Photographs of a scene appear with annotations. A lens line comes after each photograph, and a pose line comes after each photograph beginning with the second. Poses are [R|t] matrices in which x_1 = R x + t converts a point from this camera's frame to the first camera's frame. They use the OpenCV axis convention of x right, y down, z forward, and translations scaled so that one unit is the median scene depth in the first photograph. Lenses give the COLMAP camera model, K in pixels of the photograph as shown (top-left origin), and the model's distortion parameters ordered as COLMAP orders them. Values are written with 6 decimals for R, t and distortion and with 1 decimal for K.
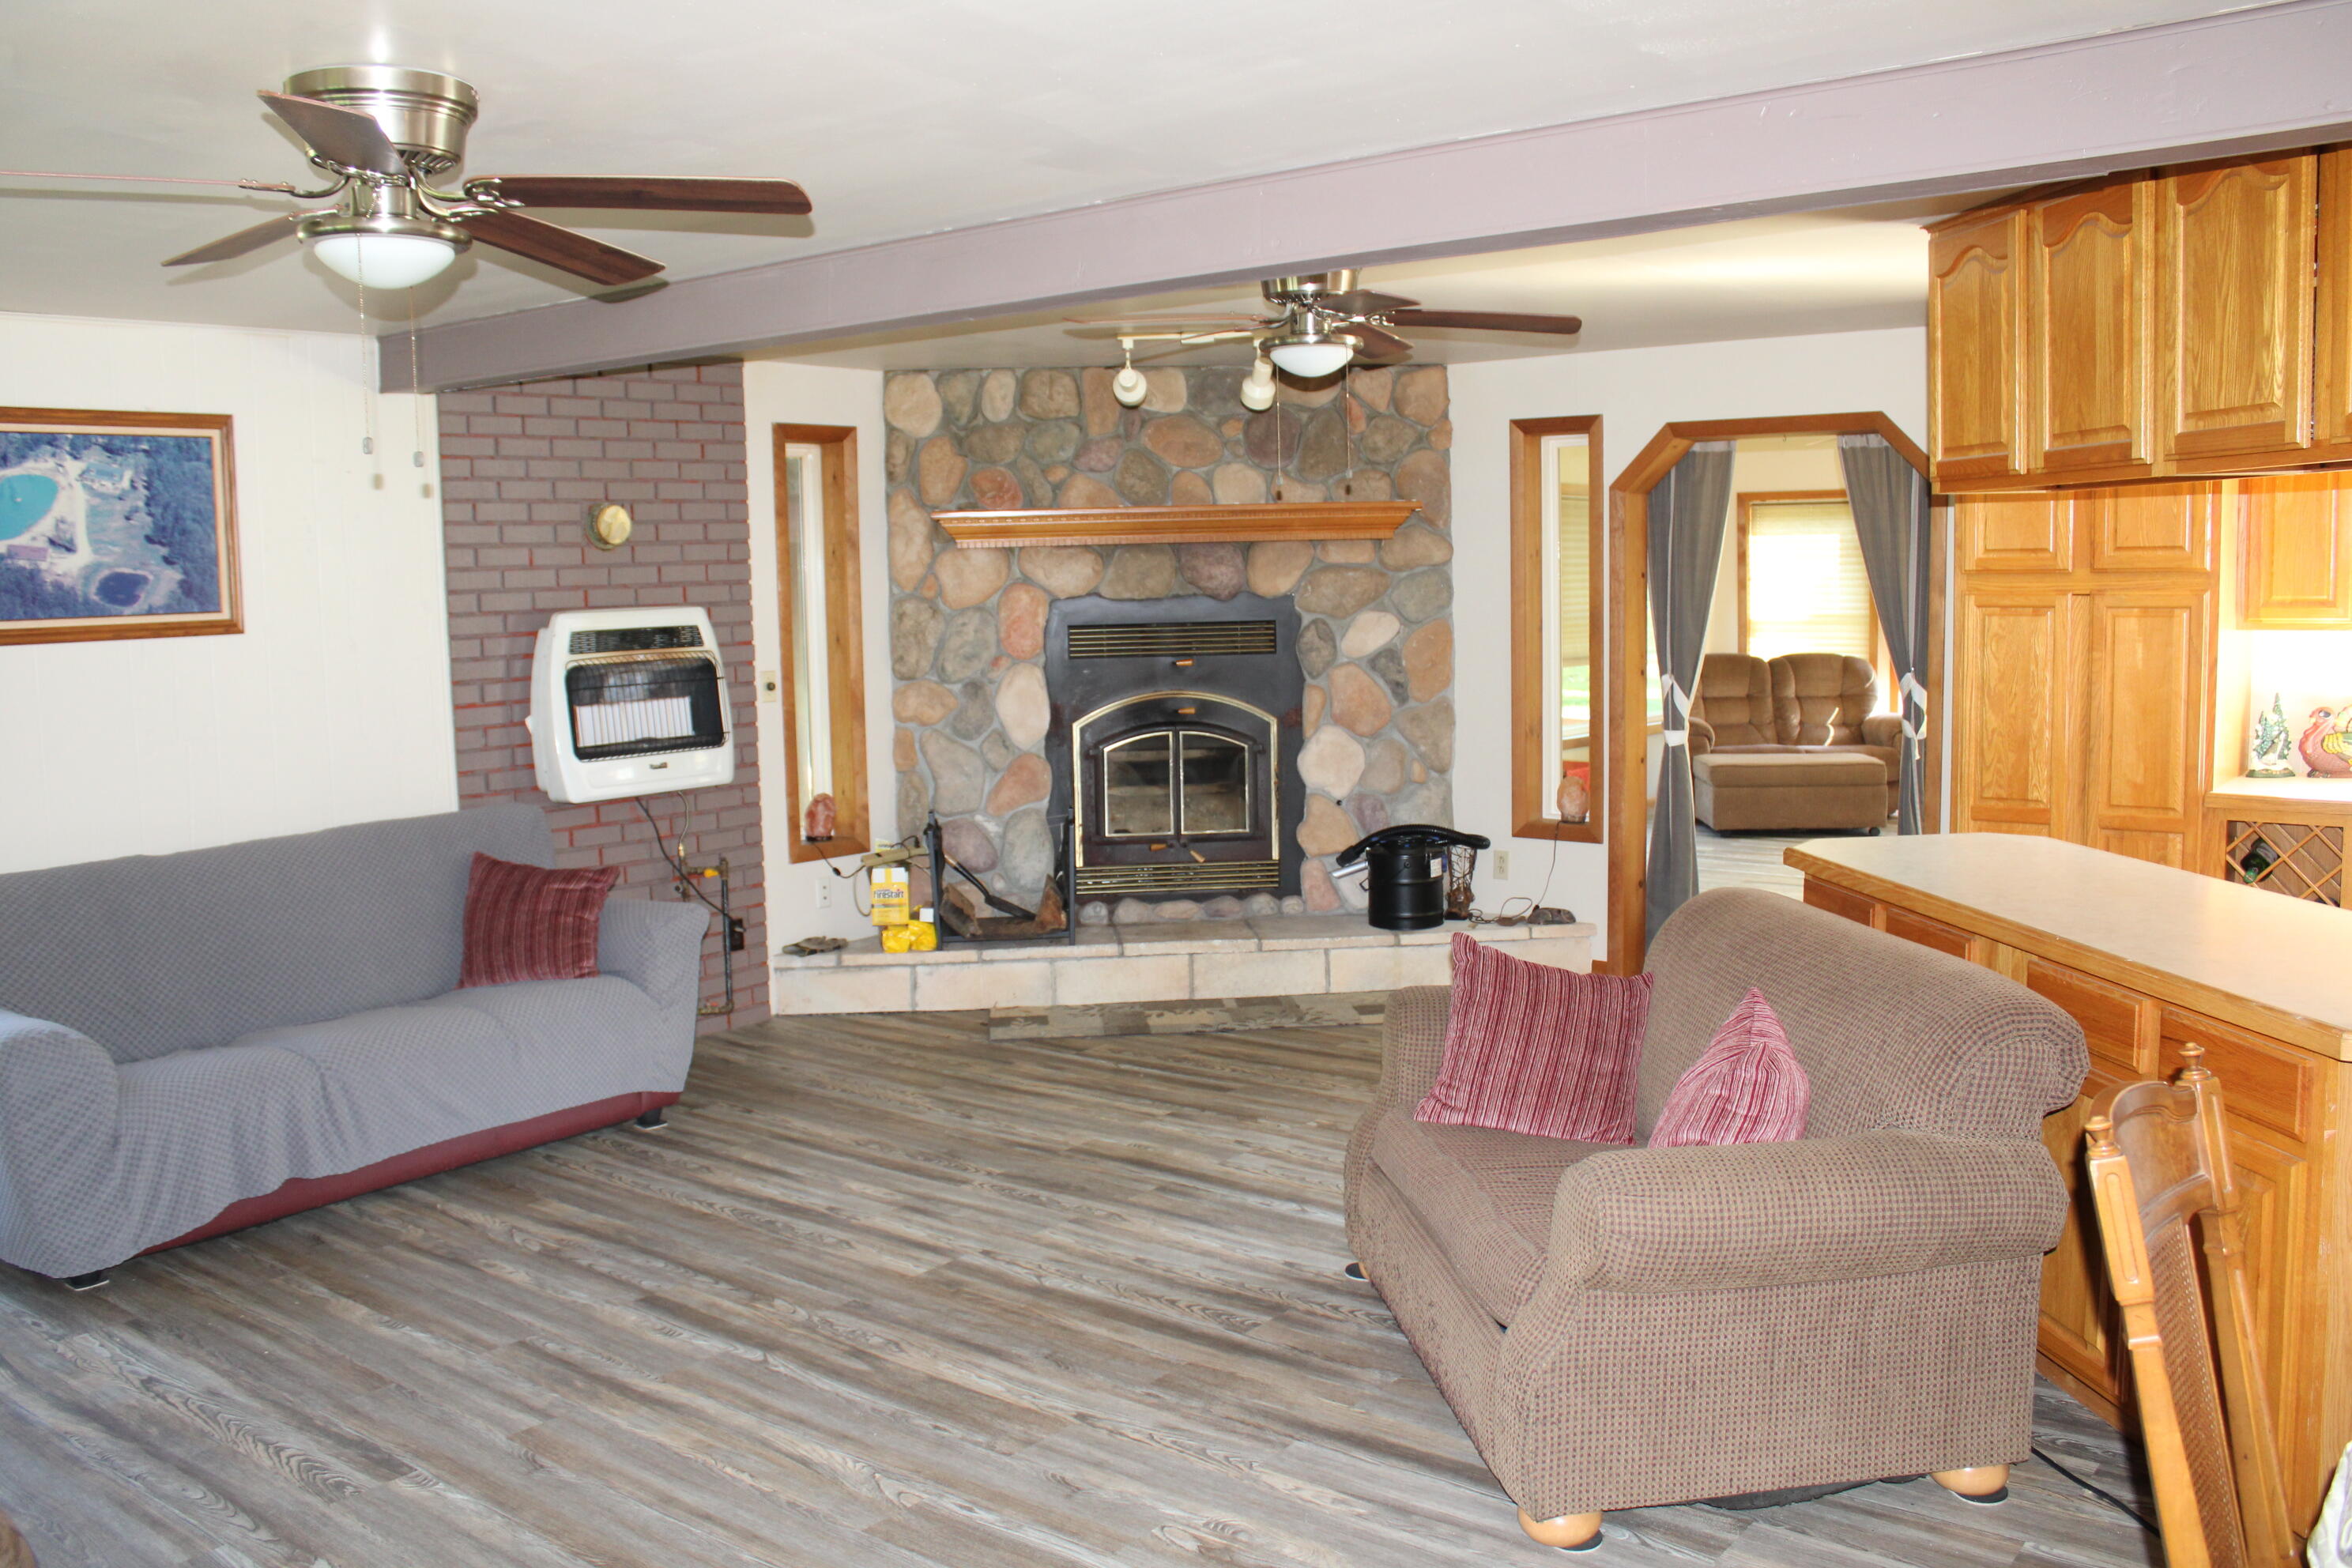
lens RADIAL K [[1984.1, 0, 1176.0], [0, 1984.1, 784.0], [0, 0, 1]] dist [-0.161527, 0.166859]
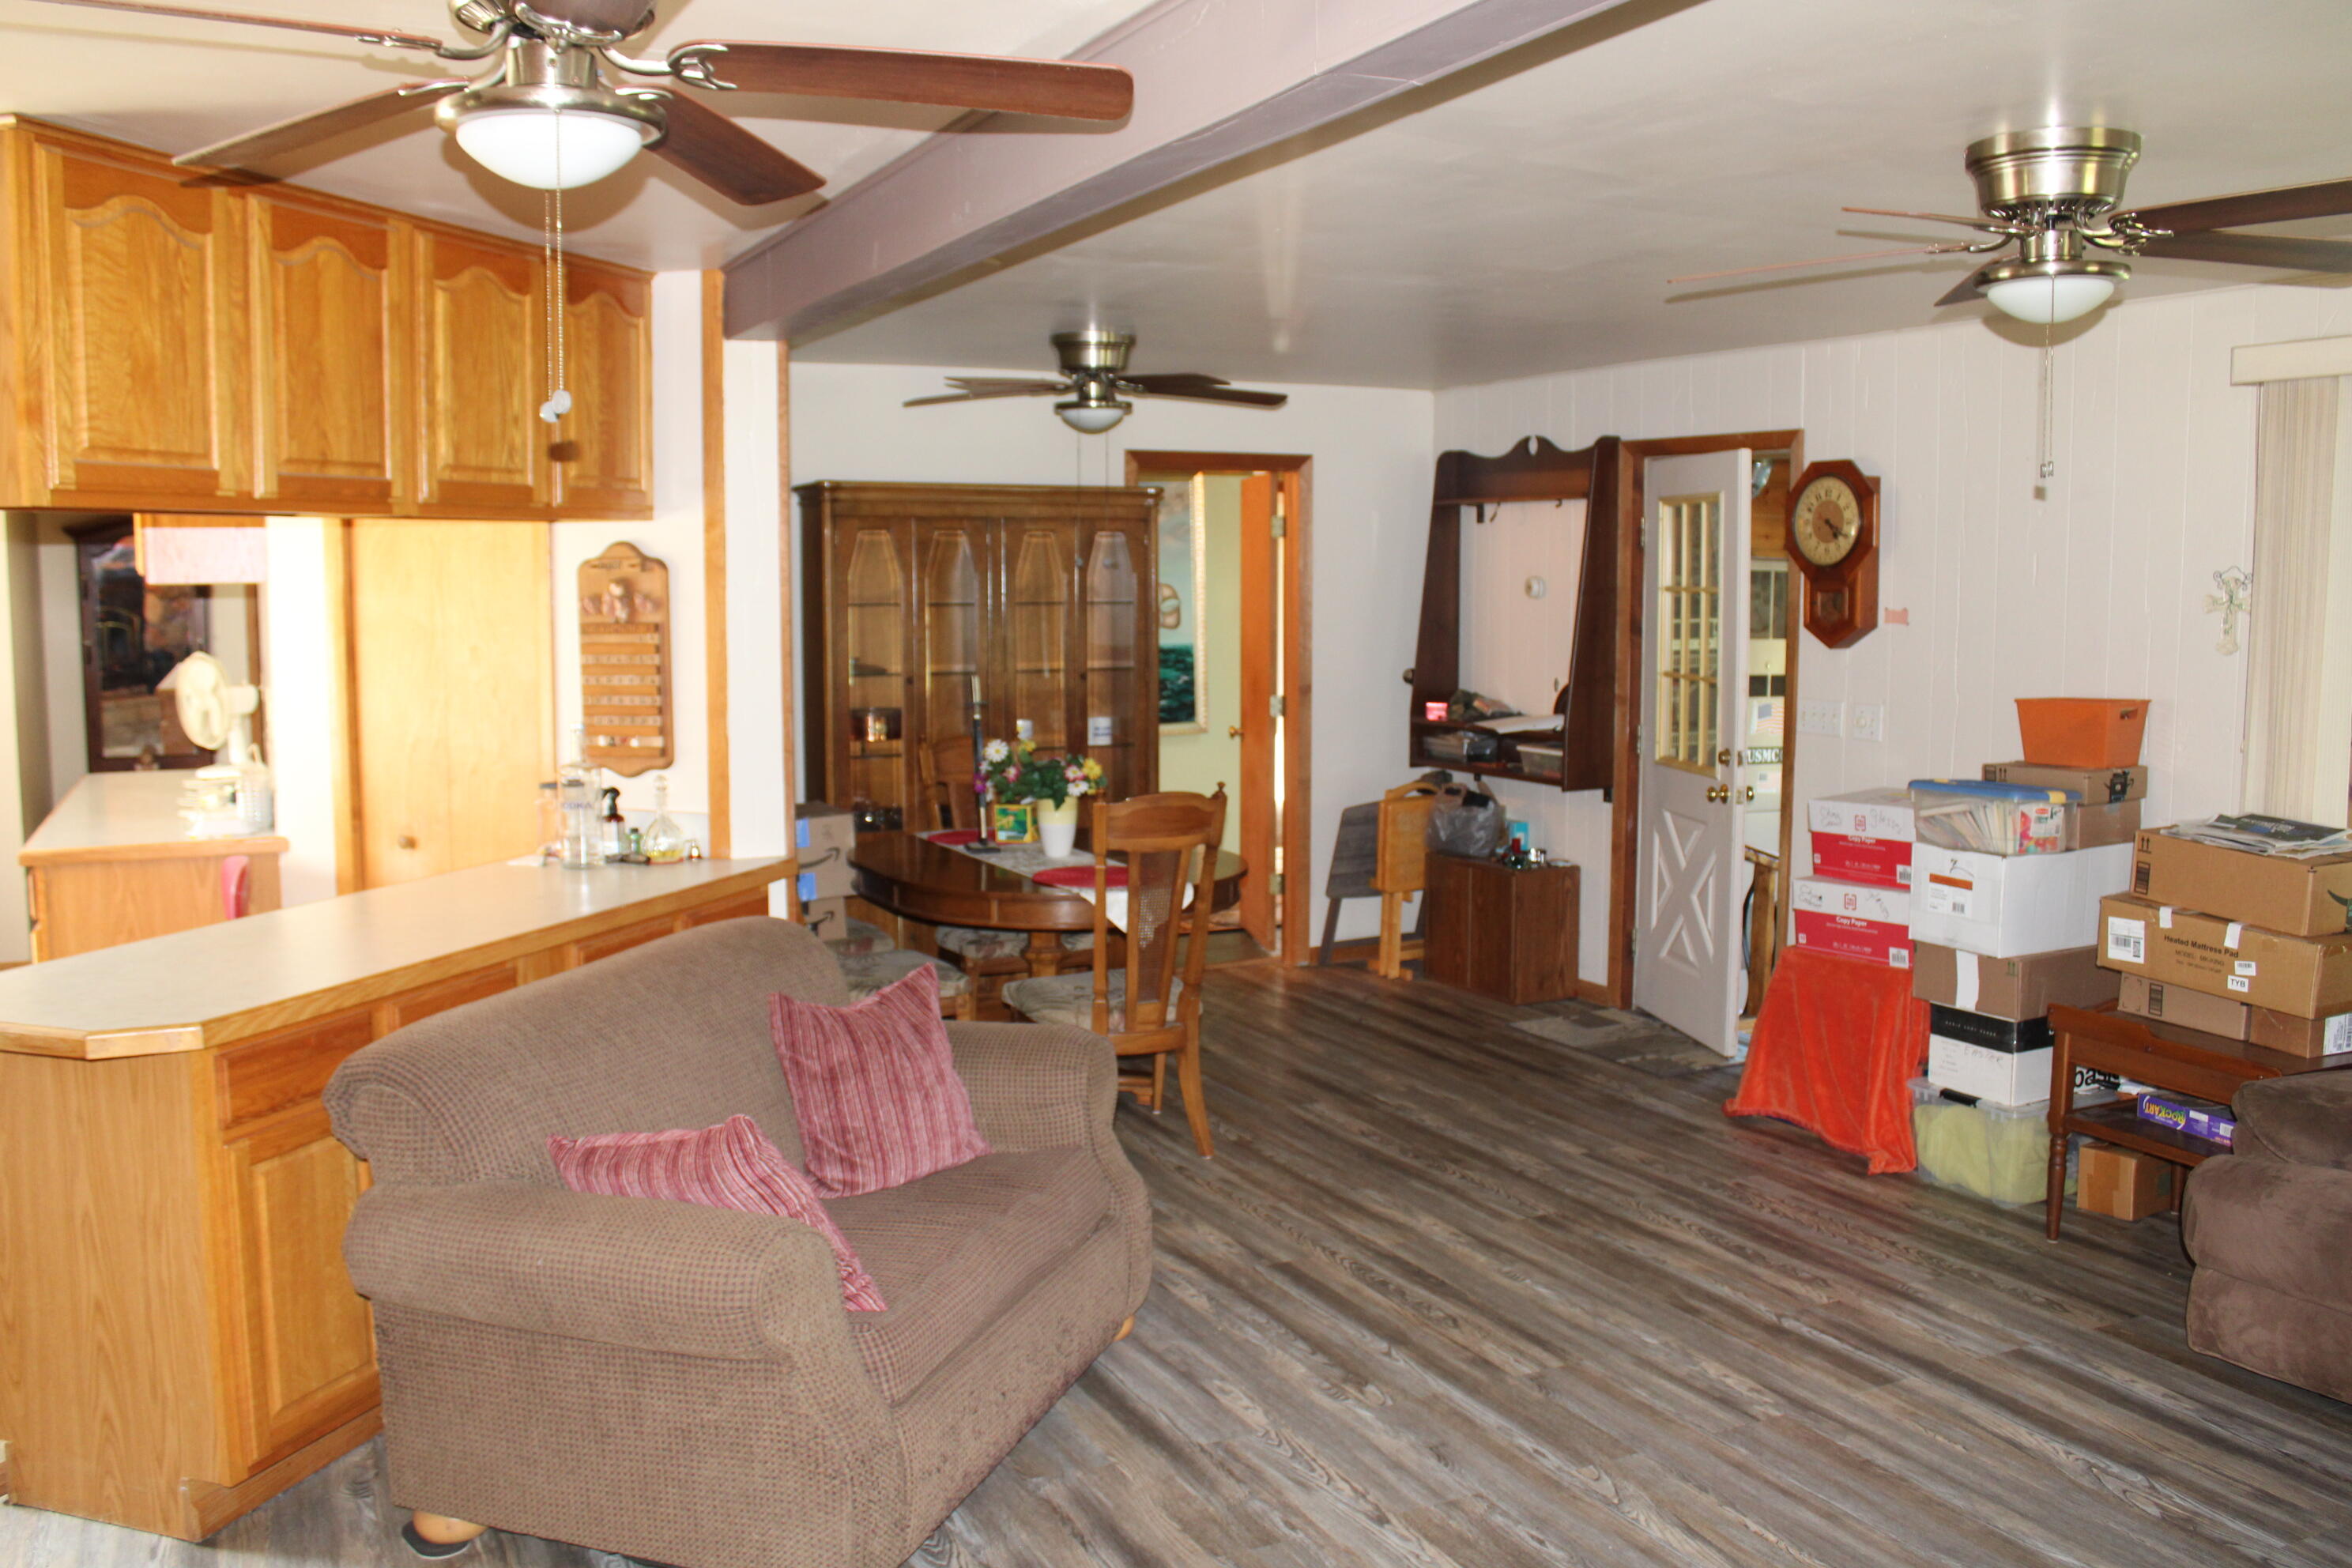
lens RADIAL K [[1984.1, 0, 1176.0], [0, 1984.1, 784.0], [0, 0, 1]] dist [-0.161527, 0.166859]
pose [[-0.906360, -0.027248, 0.421627, -0.359841], [0.062480, 0.978303, 0.197536, -0.211002], [-0.417861, 0.205382, -0.884992, 1.910282]]
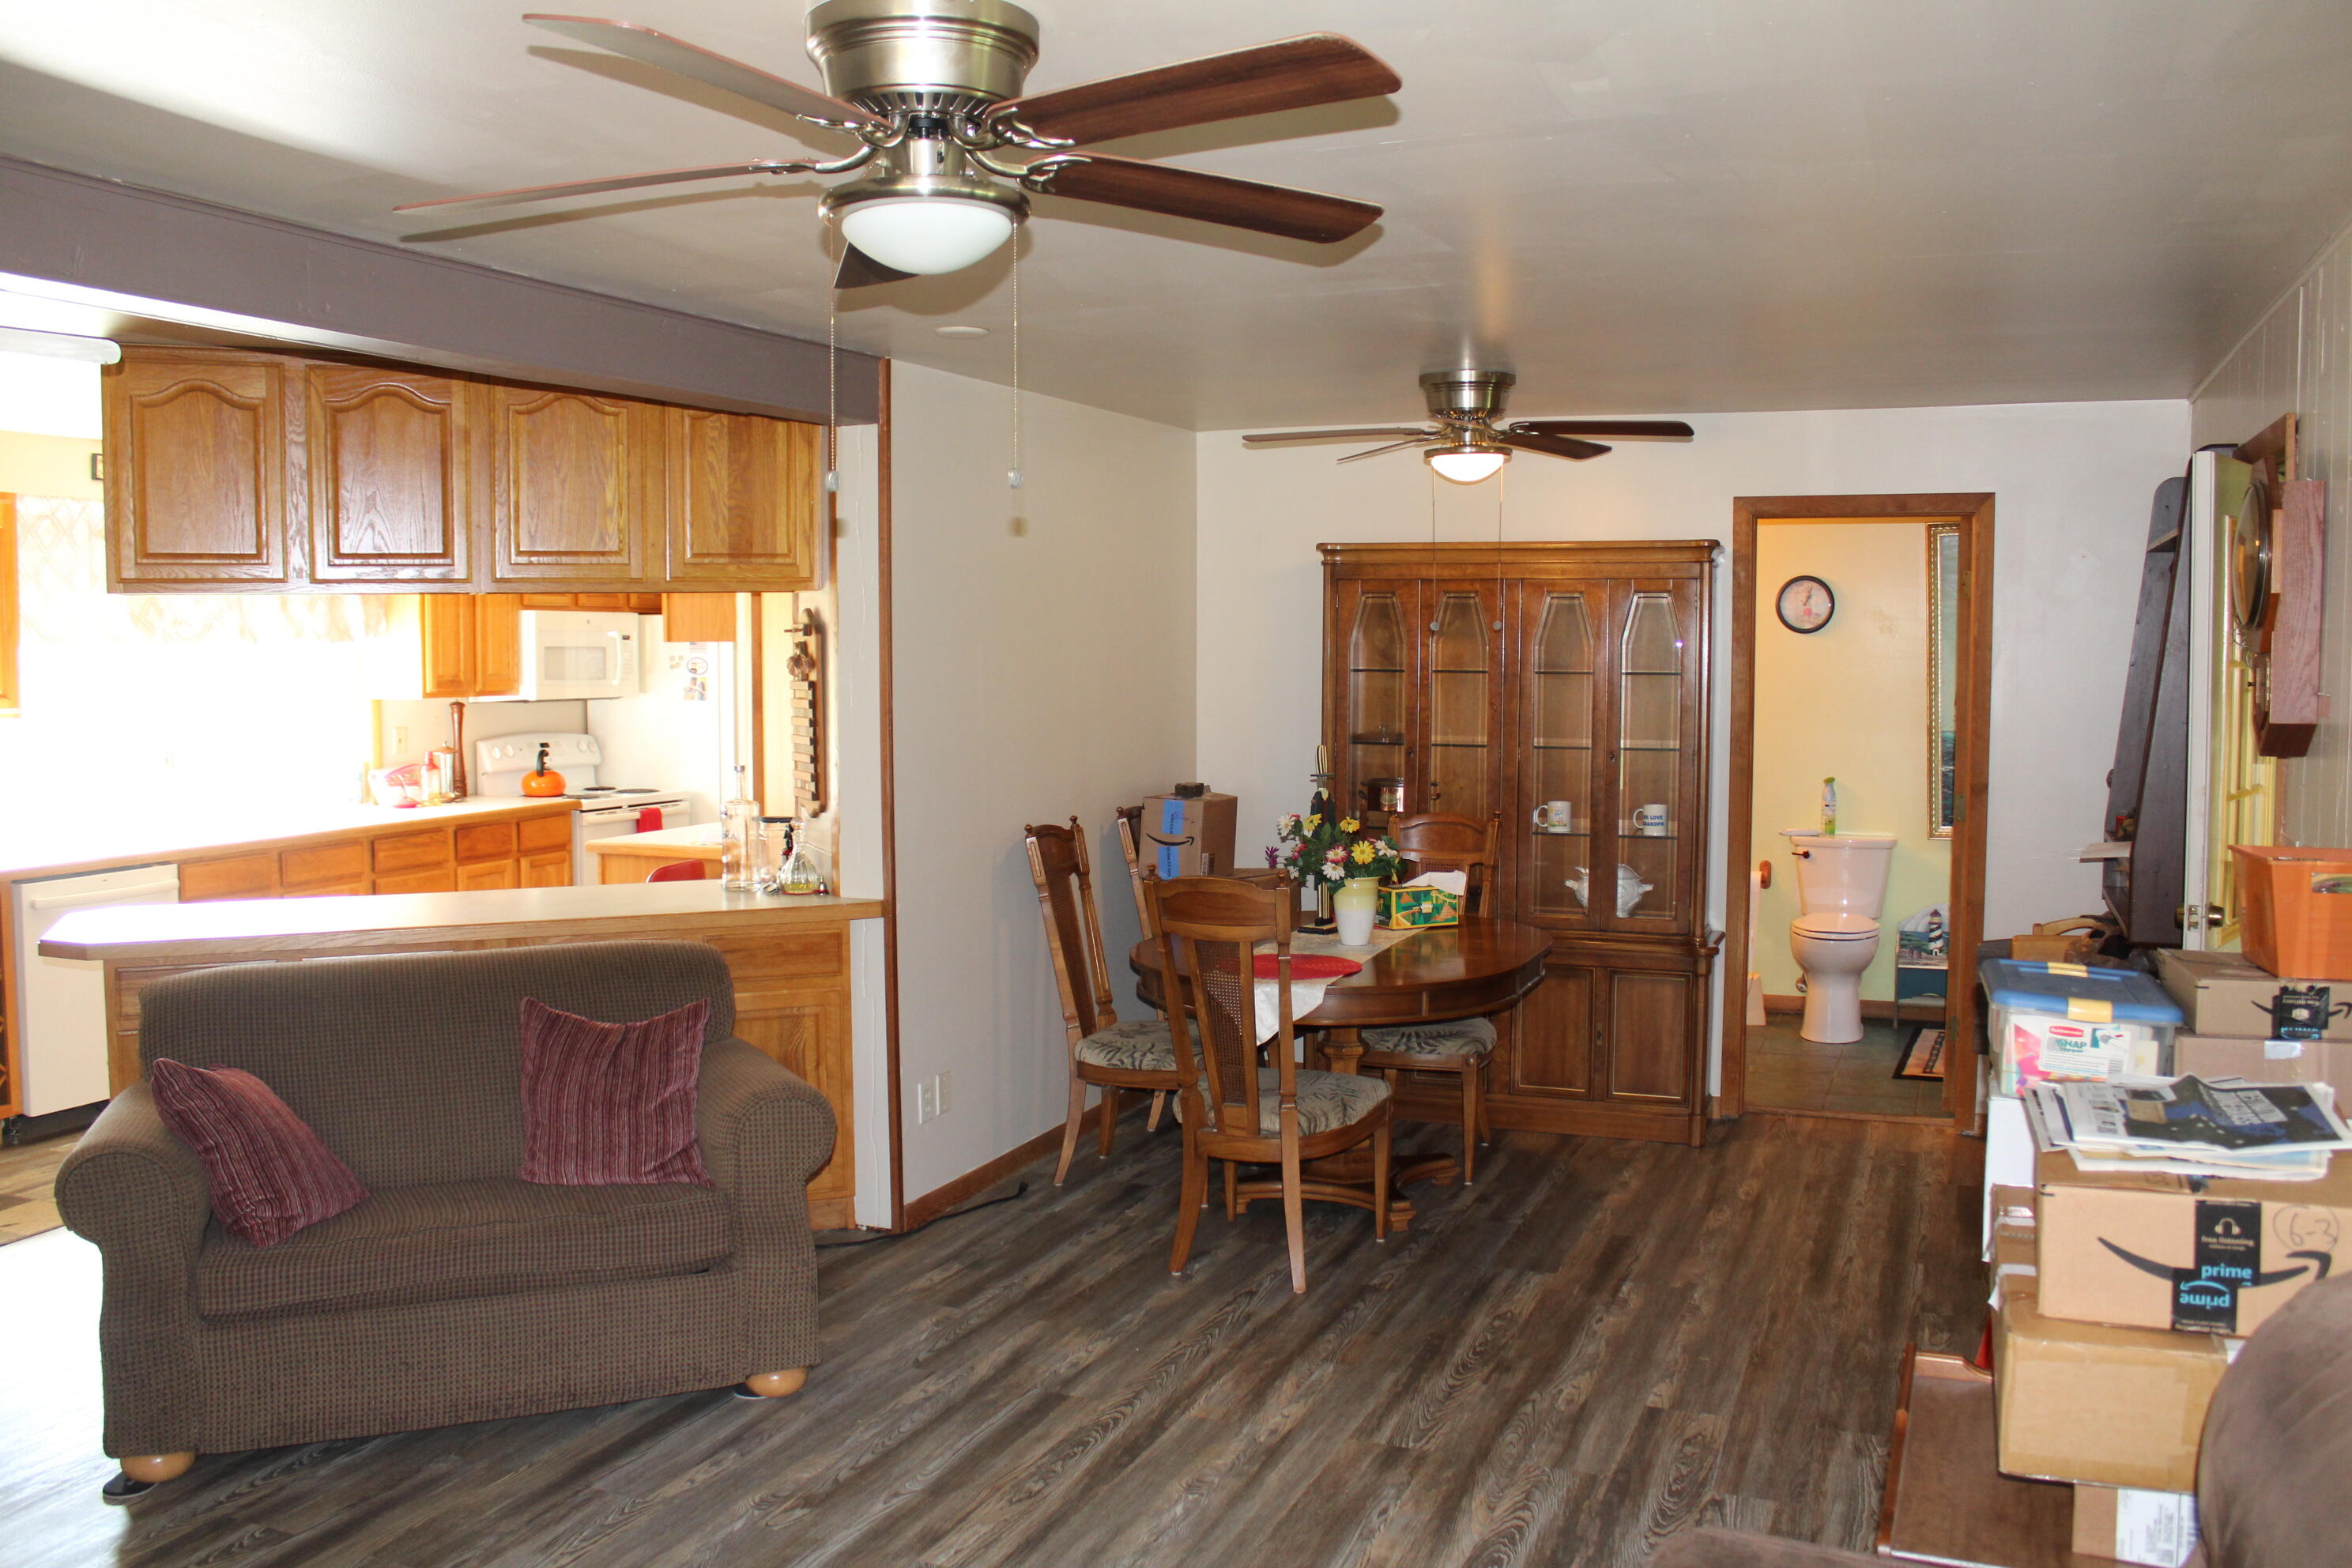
lens RADIAL K [[1984.1, 0, 1176.0], [0, 1984.1, 784.0], [0, 0, 1]] dist [-0.161527, 0.166859]
pose [[-0.277799, -0.050939, 0.959288, -1.033253], [0.111988, 0.990067, 0.085004, -0.091041], [-0.954089, 0.131043, -0.269335, 0.966846]]
